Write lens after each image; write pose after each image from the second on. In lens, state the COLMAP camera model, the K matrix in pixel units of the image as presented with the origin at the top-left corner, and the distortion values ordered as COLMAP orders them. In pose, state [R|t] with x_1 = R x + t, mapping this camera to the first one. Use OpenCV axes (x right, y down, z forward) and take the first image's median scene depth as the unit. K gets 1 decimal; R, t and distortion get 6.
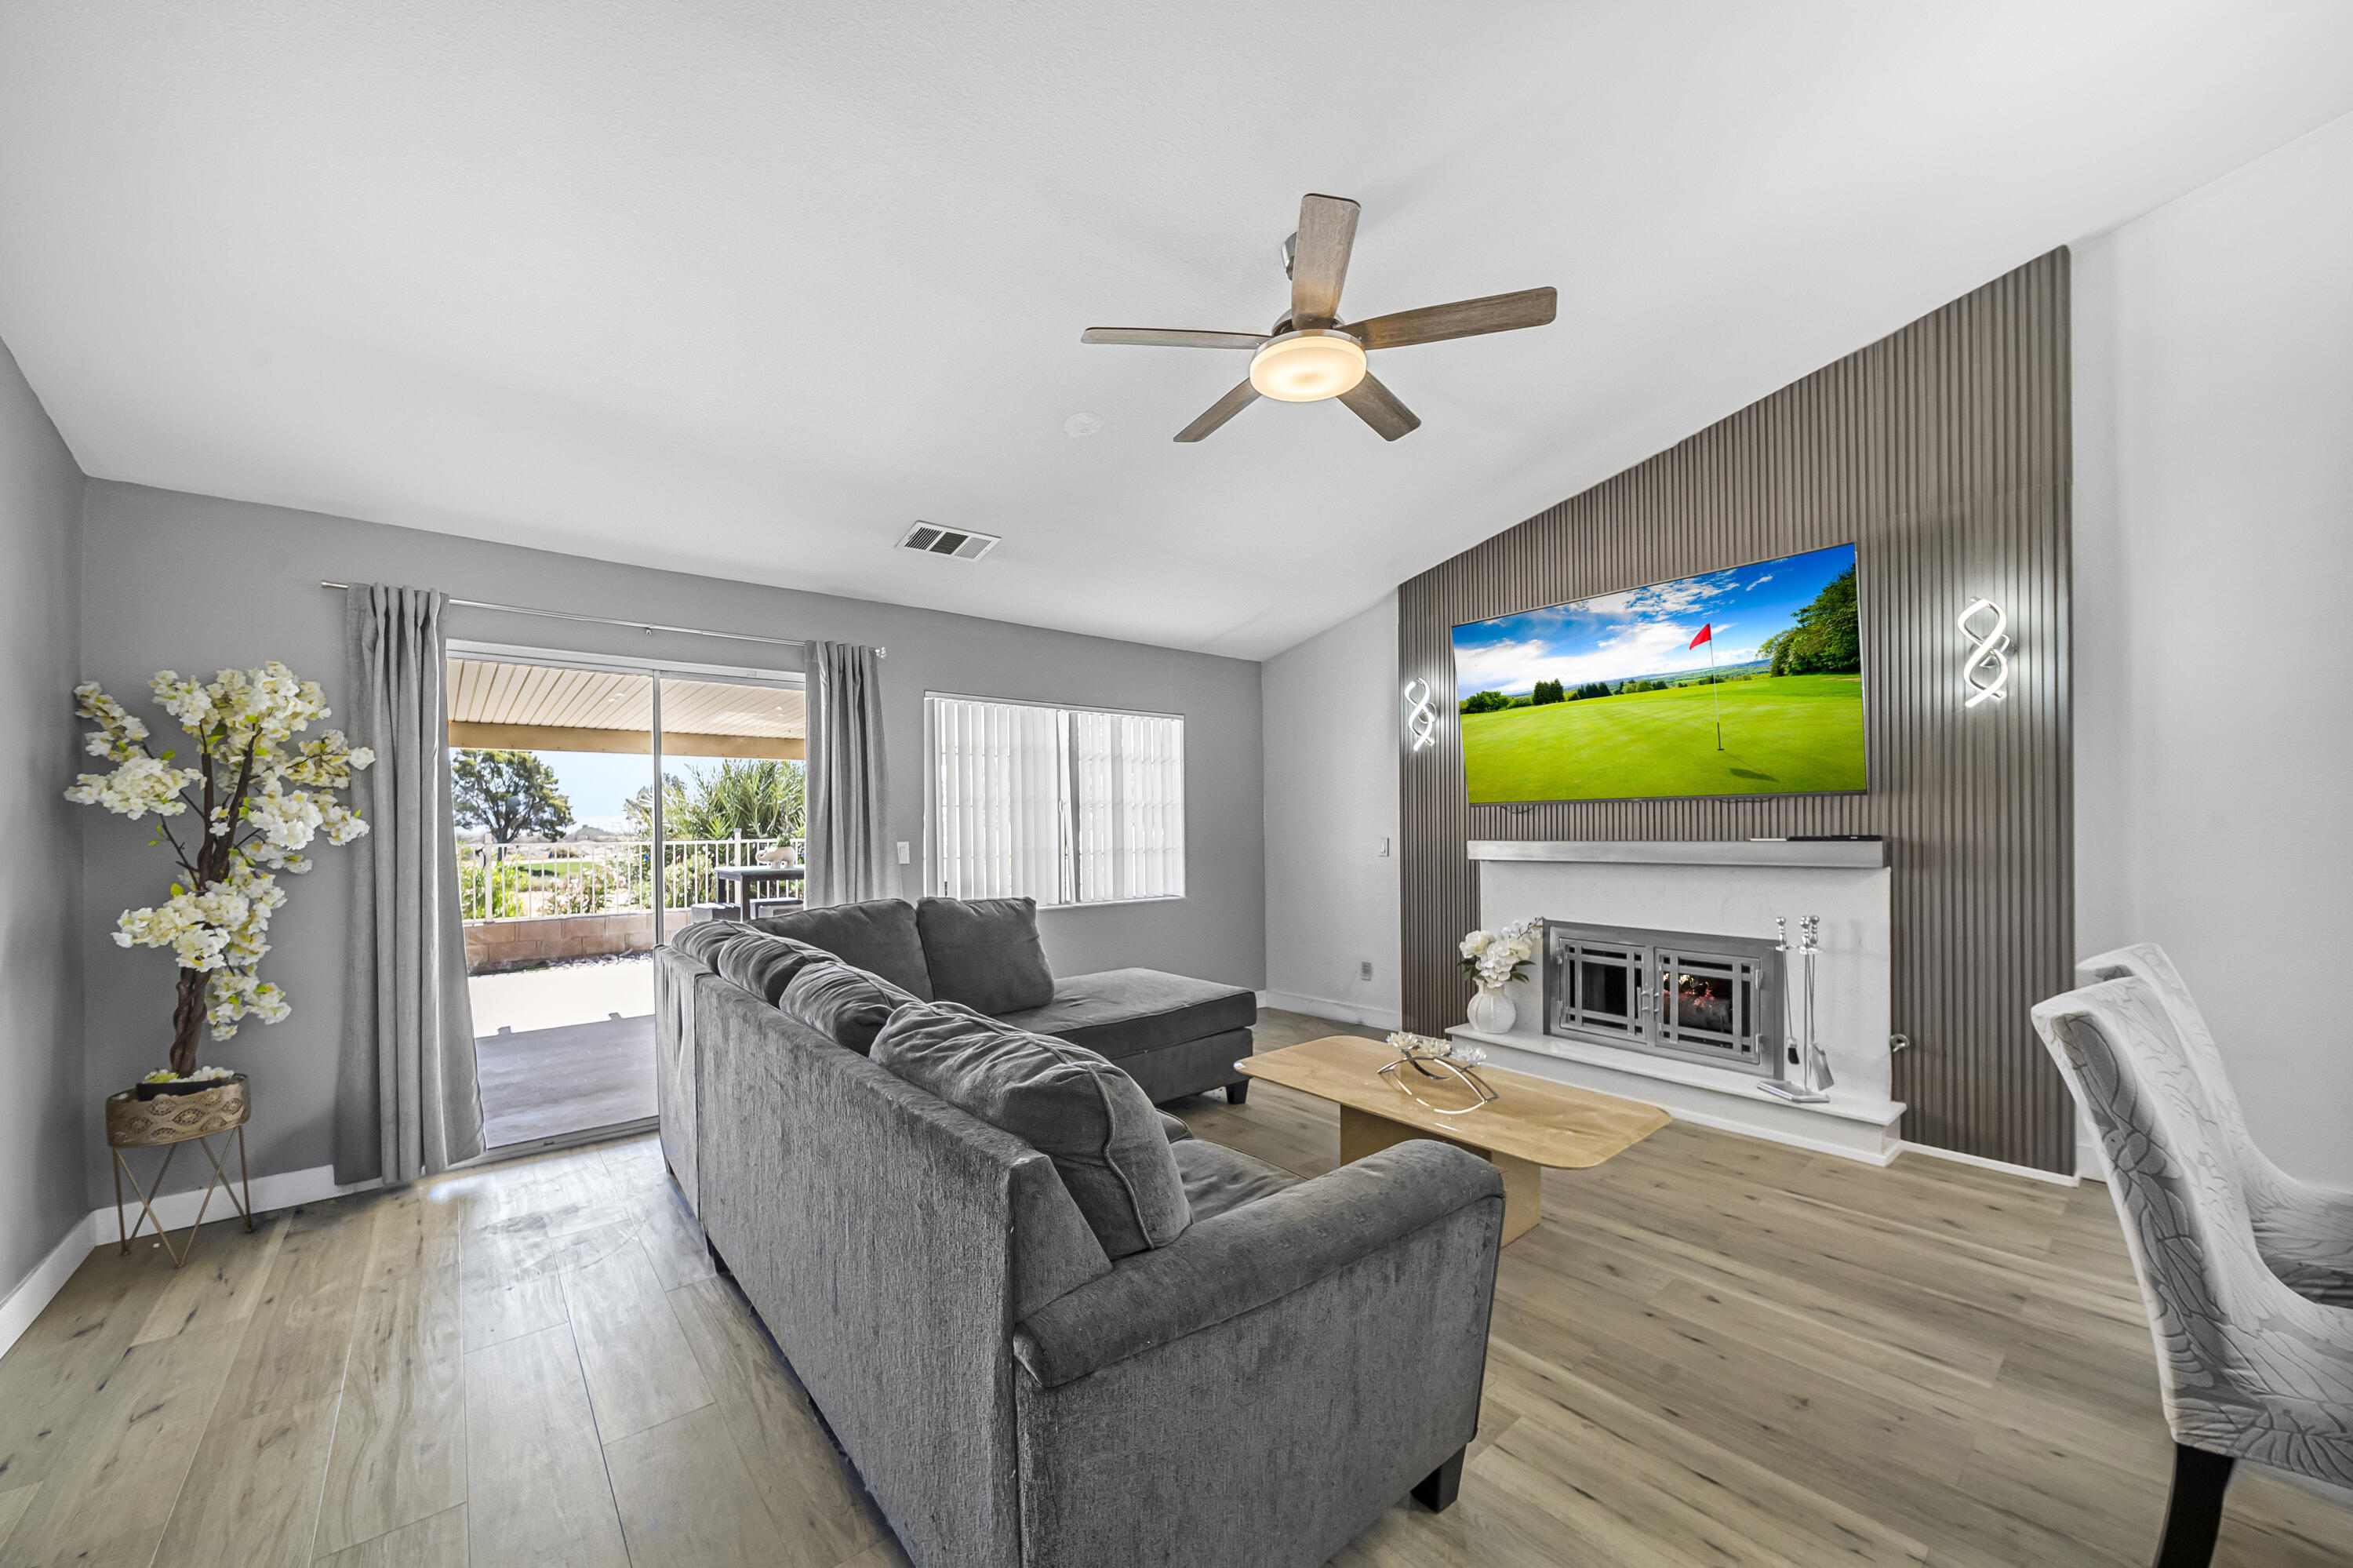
lens RADIAL K [[850.8, 0, 1159.0], [0, 850.8, 821.5], [0, 0, 1]] dist [0.000285, -0.001253]
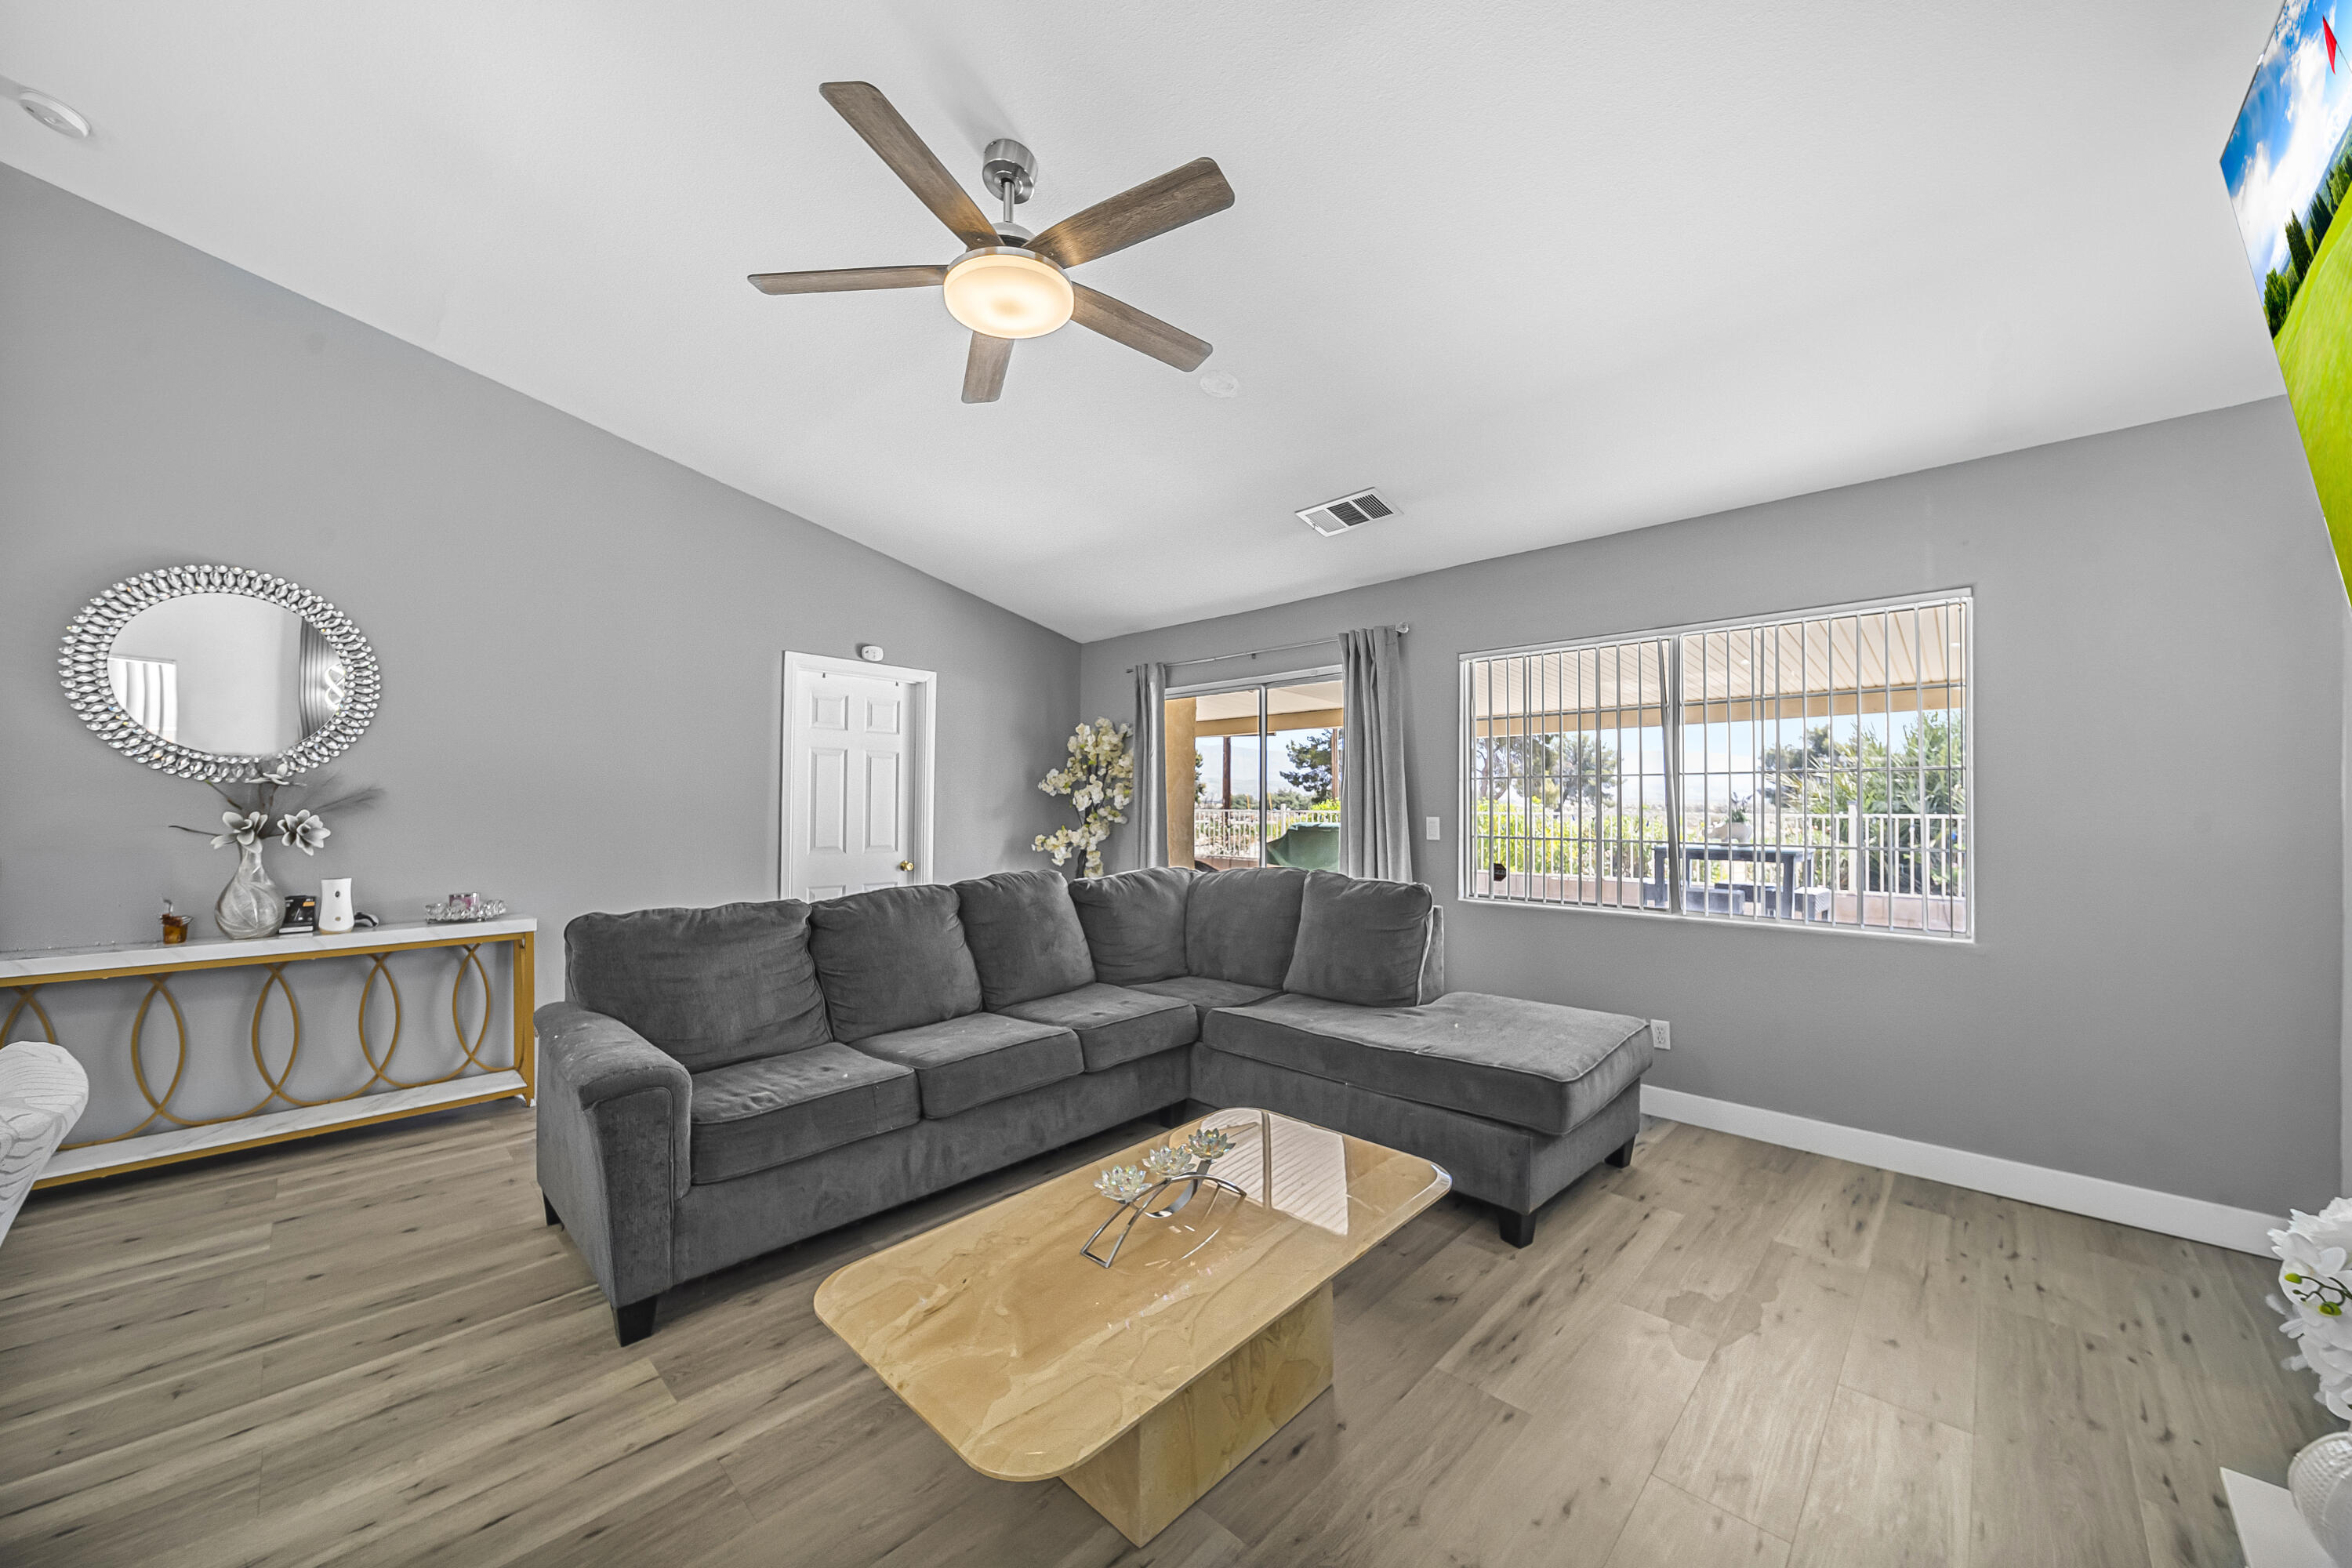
lens RADIAL K [[850.4, 0, 1176.3], [0, 850.4, 786.2], [0, 0, 1]] dist [0.000285, -0.001253]
pose [[0.114621, -0.012650, -0.993329, 0.692109], [0.004212, 0.999916, -0.012248, -0.001049], [0.993400, -0.002780, 0.114665, 0.684160]]
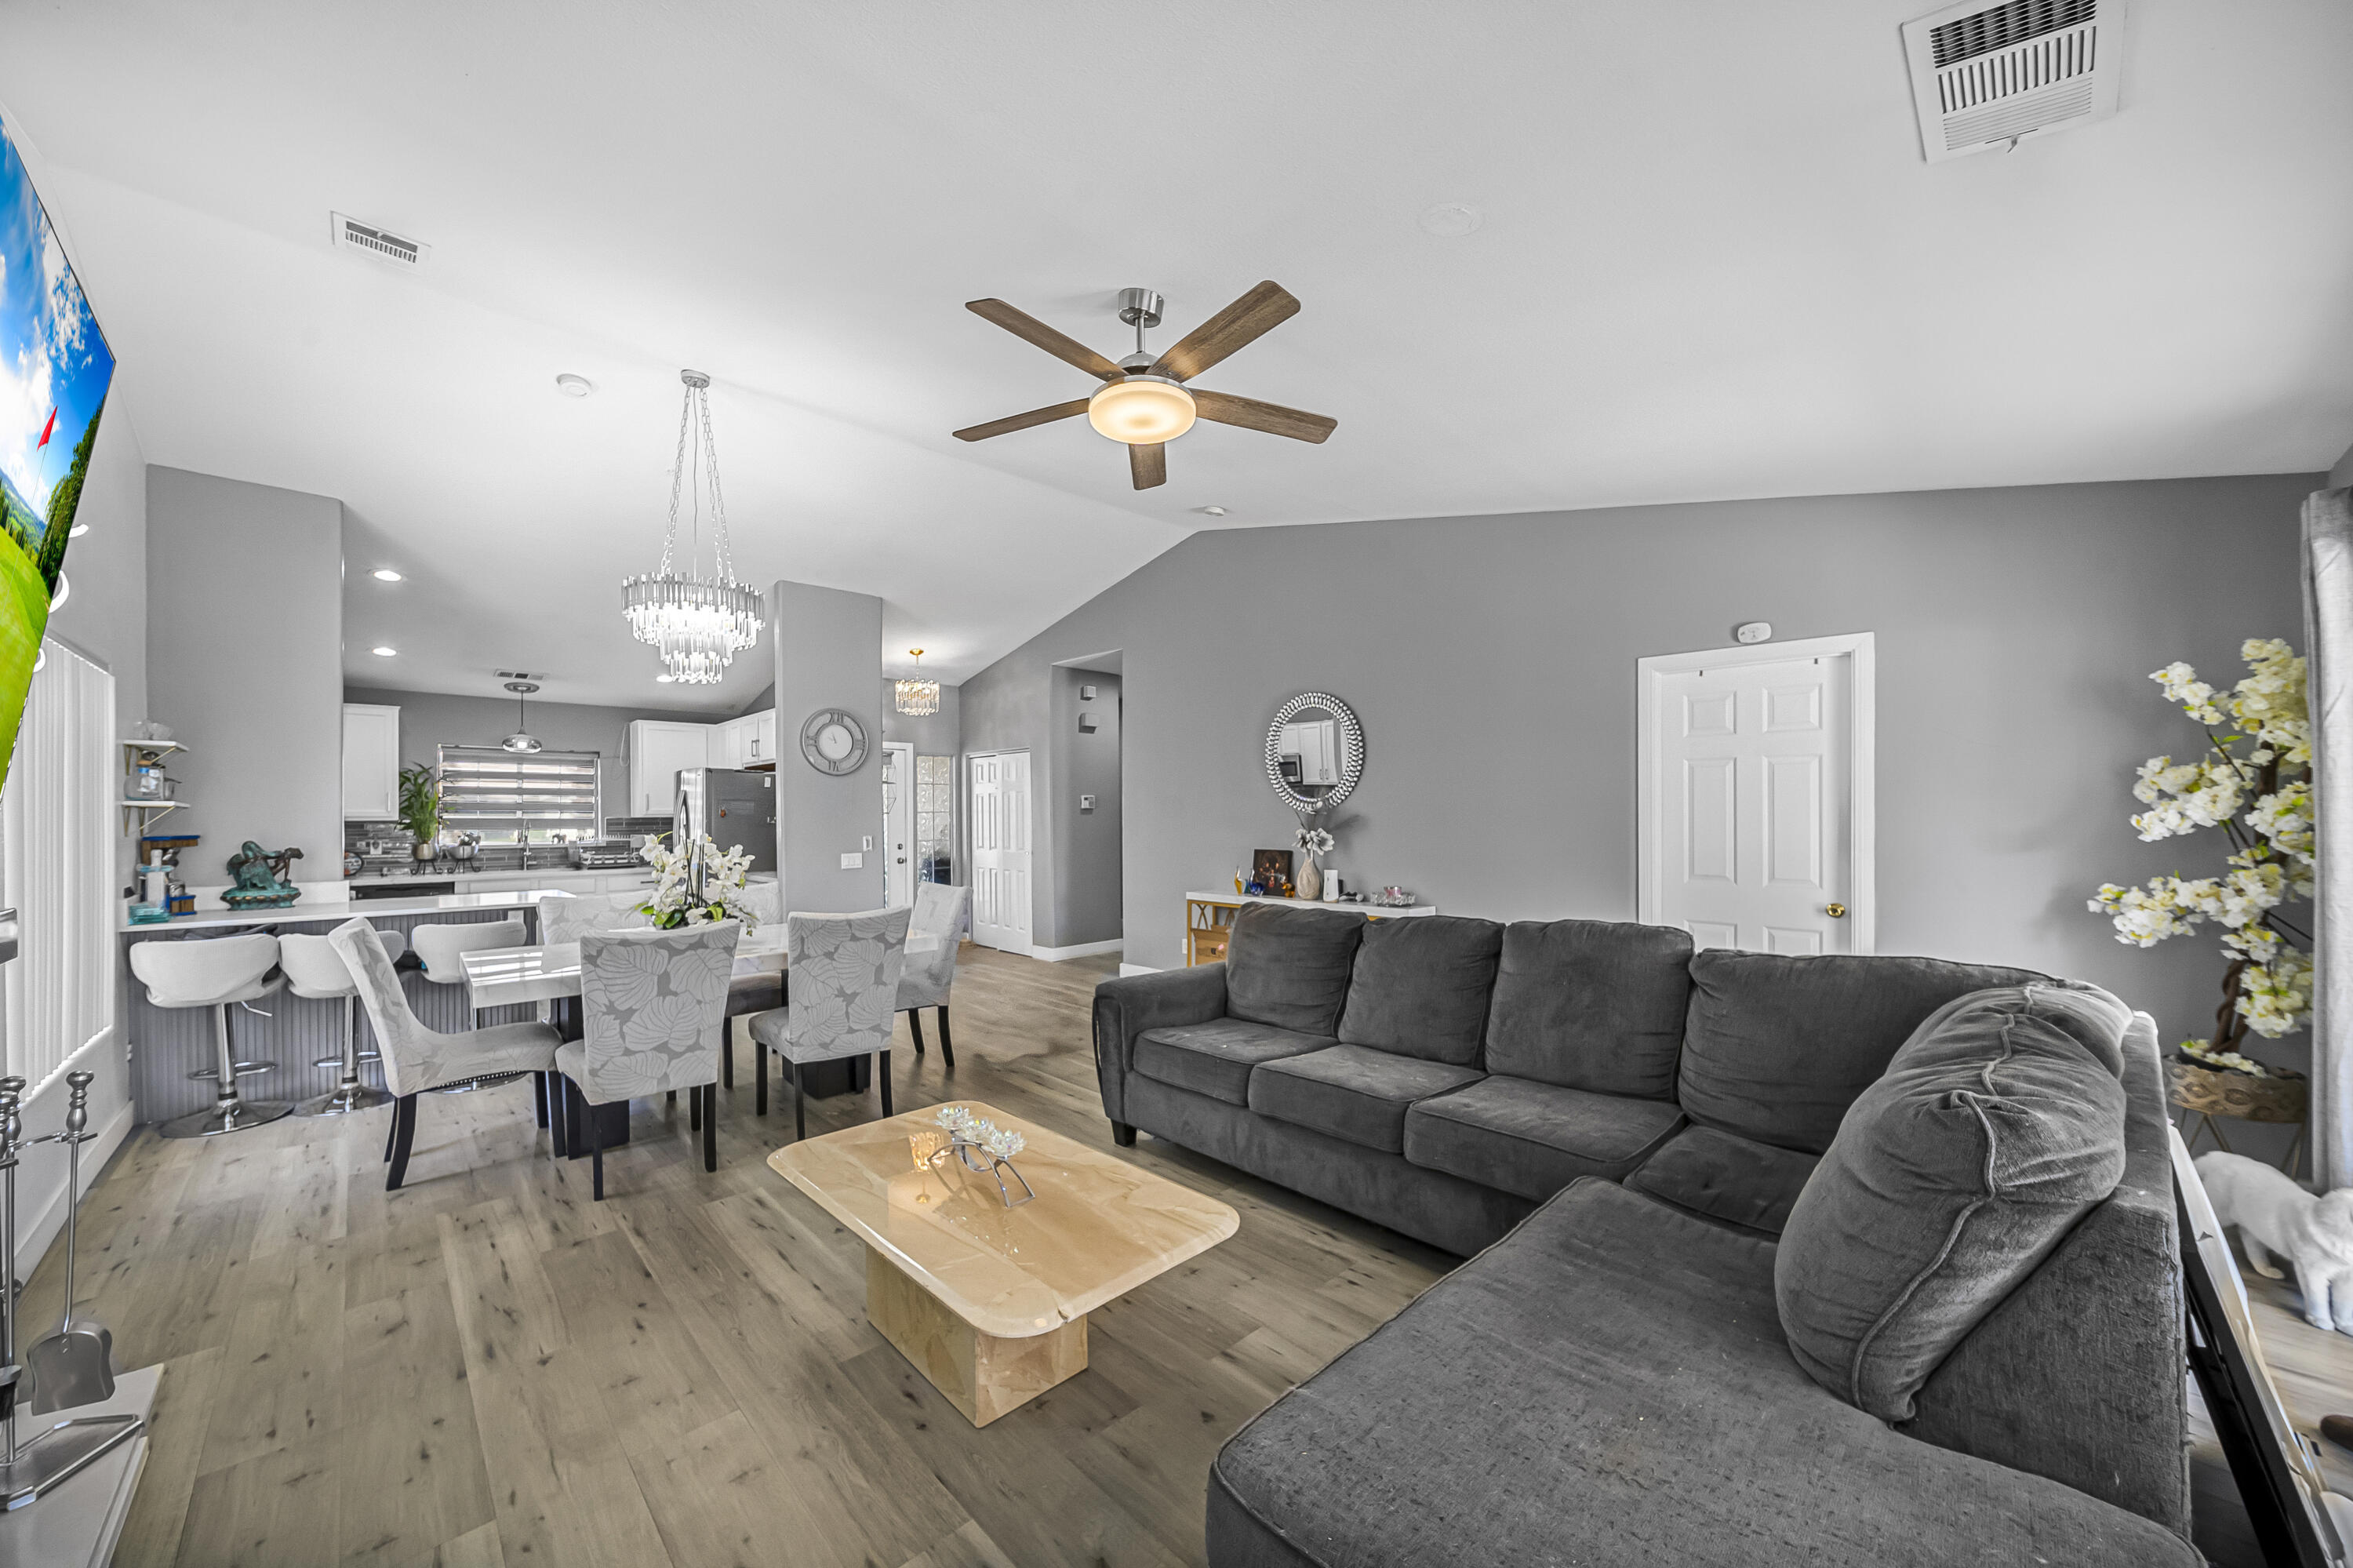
lens RADIAL K [[850.8, 0, 1173.2], [0, 850.8, 813.0], [0, 0, 1]] dist [0.000285, -0.001253]
pose [[-0.996623, 0.018891, -0.079911, 0.146568], [0.019515, 0.999785, -0.007026, -0.012114], [0.079761, -0.008562, -0.996777, 1.312589]]
